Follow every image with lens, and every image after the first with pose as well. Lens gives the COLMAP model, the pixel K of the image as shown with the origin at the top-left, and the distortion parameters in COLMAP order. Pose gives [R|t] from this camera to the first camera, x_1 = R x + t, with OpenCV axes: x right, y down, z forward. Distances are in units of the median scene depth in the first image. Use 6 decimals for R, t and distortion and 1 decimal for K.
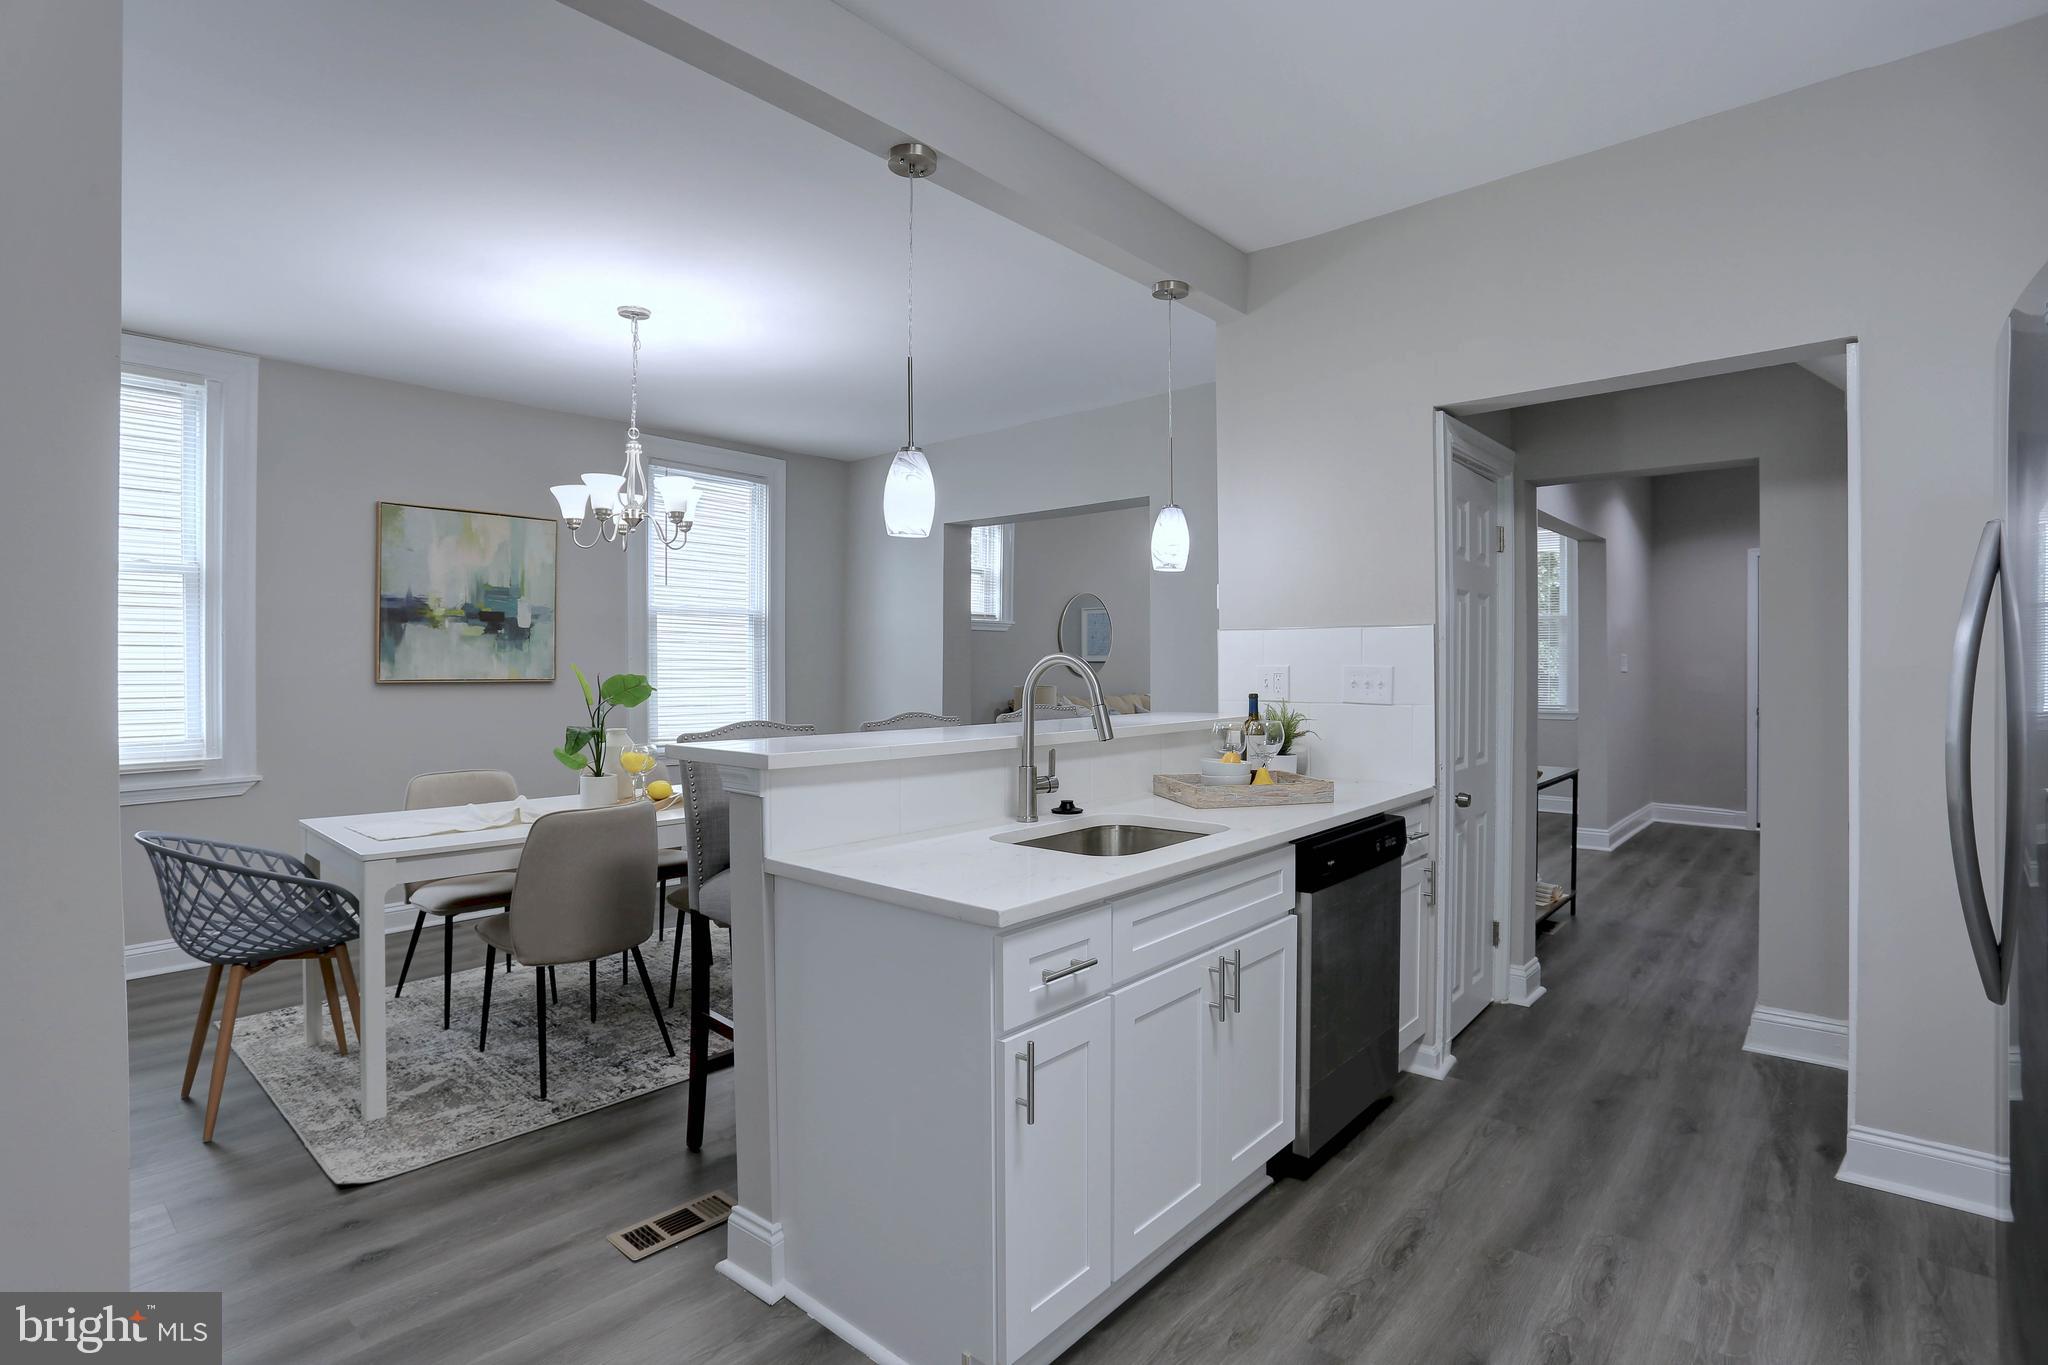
lens RADIAL K [[997.8, 0, 1035.4], [0, 997.8, 673.0], [0, 0, 1]] dist [-0.037305, 0.009569]
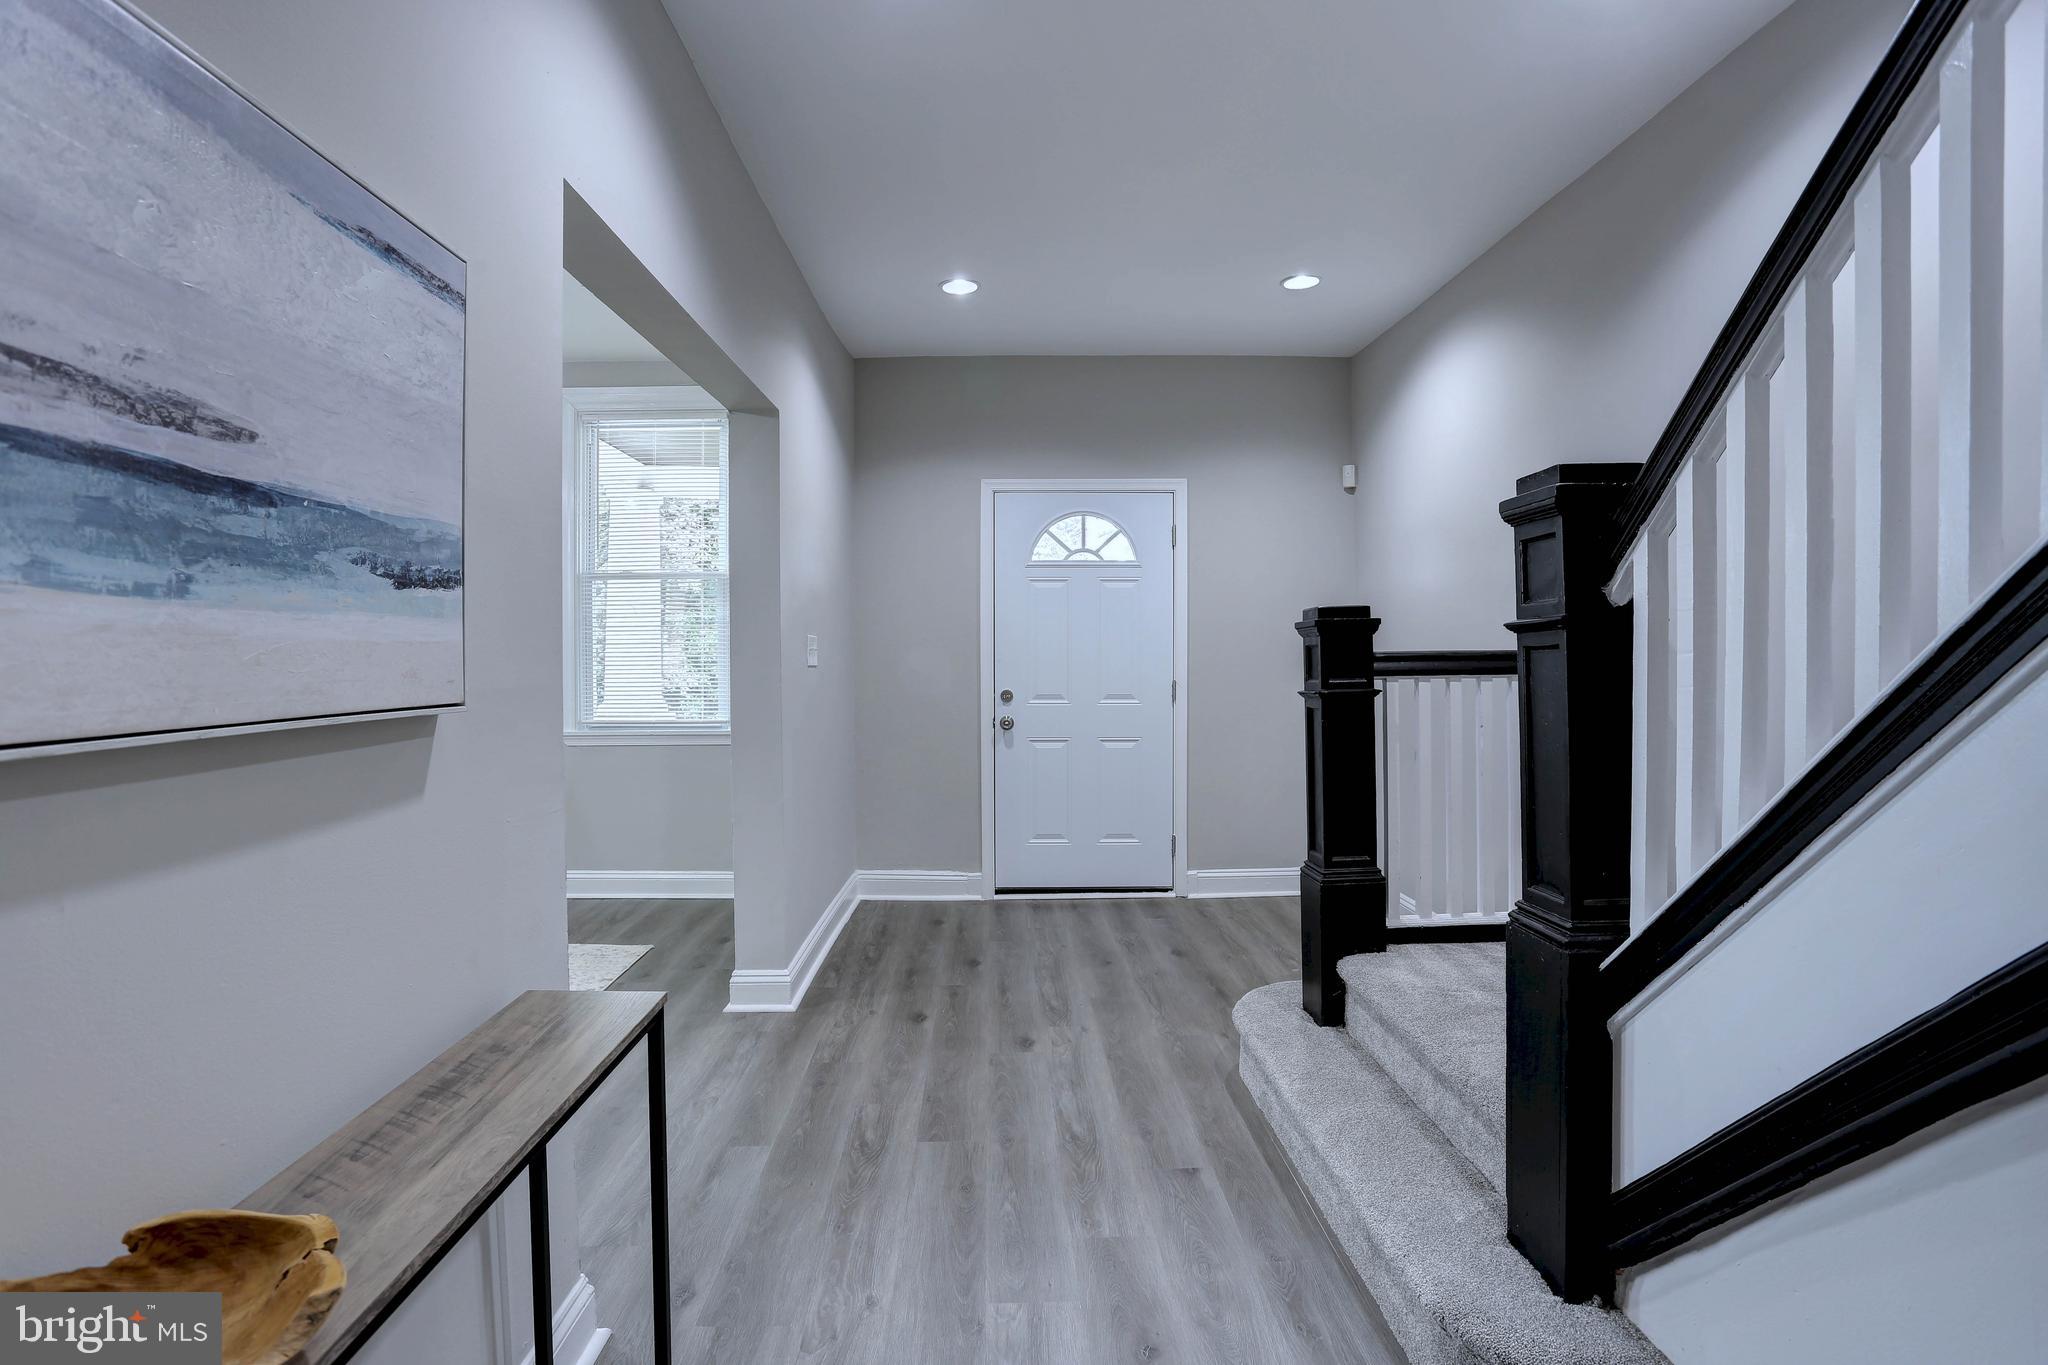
lens RADIAL K [[1031.1, 0, 1041.4], [0, 1031.1, 661.4], [0, 0, 1]] dist [-0.049560, 0.003760]
pose [[0.730963, -0.007155, 0.682380, 0.468883], [0.009302, 0.999957, 0.000521, -0.000501], [-0.682354, 0.005967, 0.730998, 0.771772]]
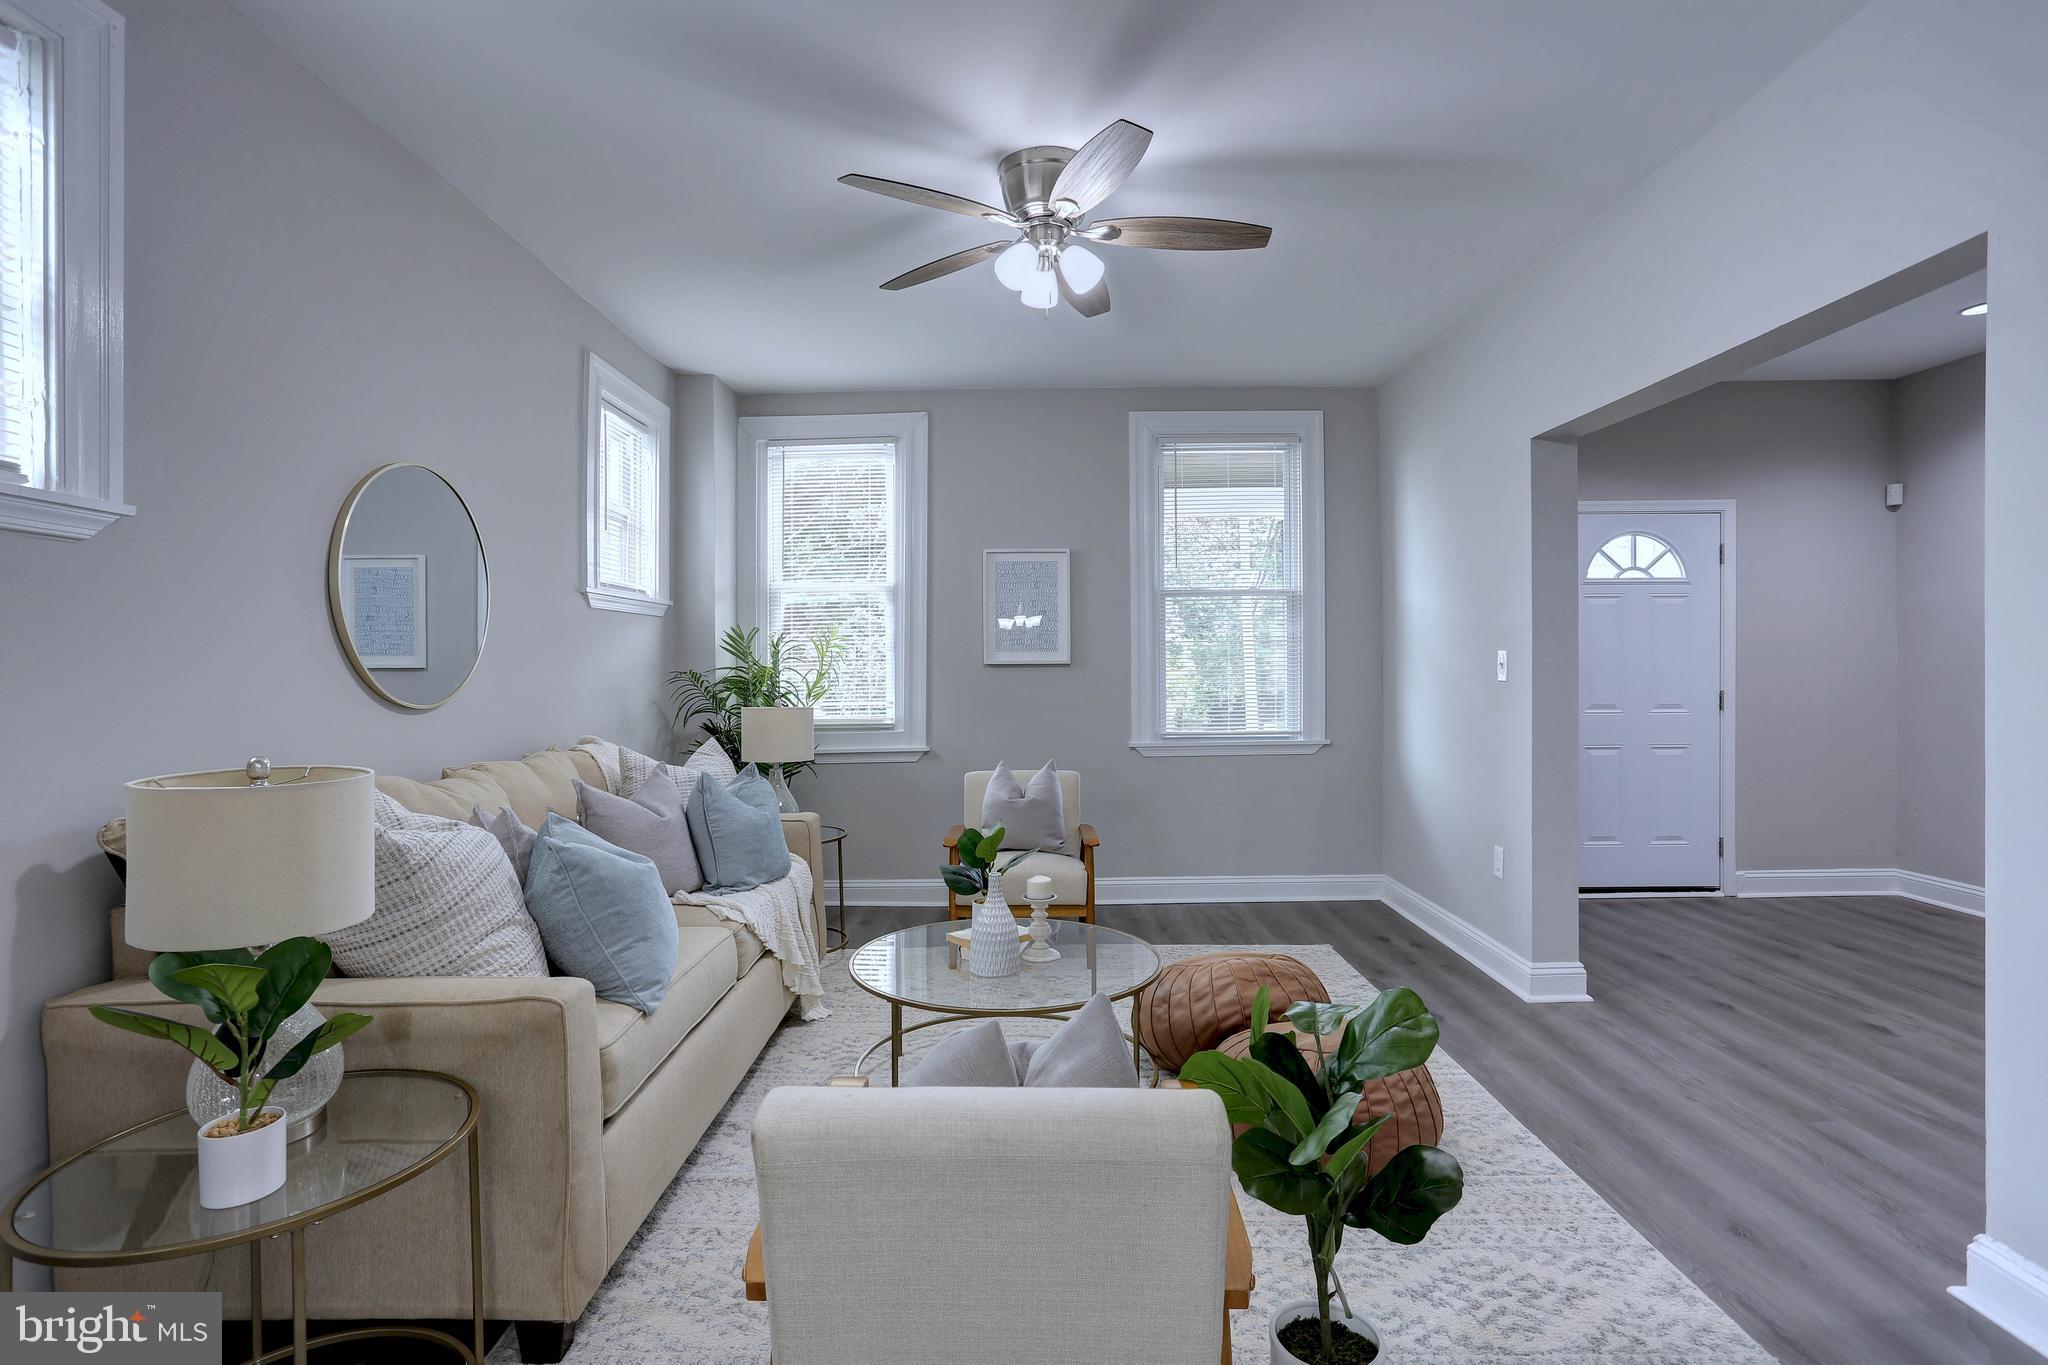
lens RADIAL K [[997.8, 0, 1012.2], [0, 997.8, 677.2], [0, 0, 1]] dist [-0.037305, 0.009569]
pose [[0.763251, -0.013873, 0.645953, 0.012181], [0.017593, 0.999845, 0.000686, -0.008083], [-0.645862, 0.010841, 0.763377, 1.141281]]
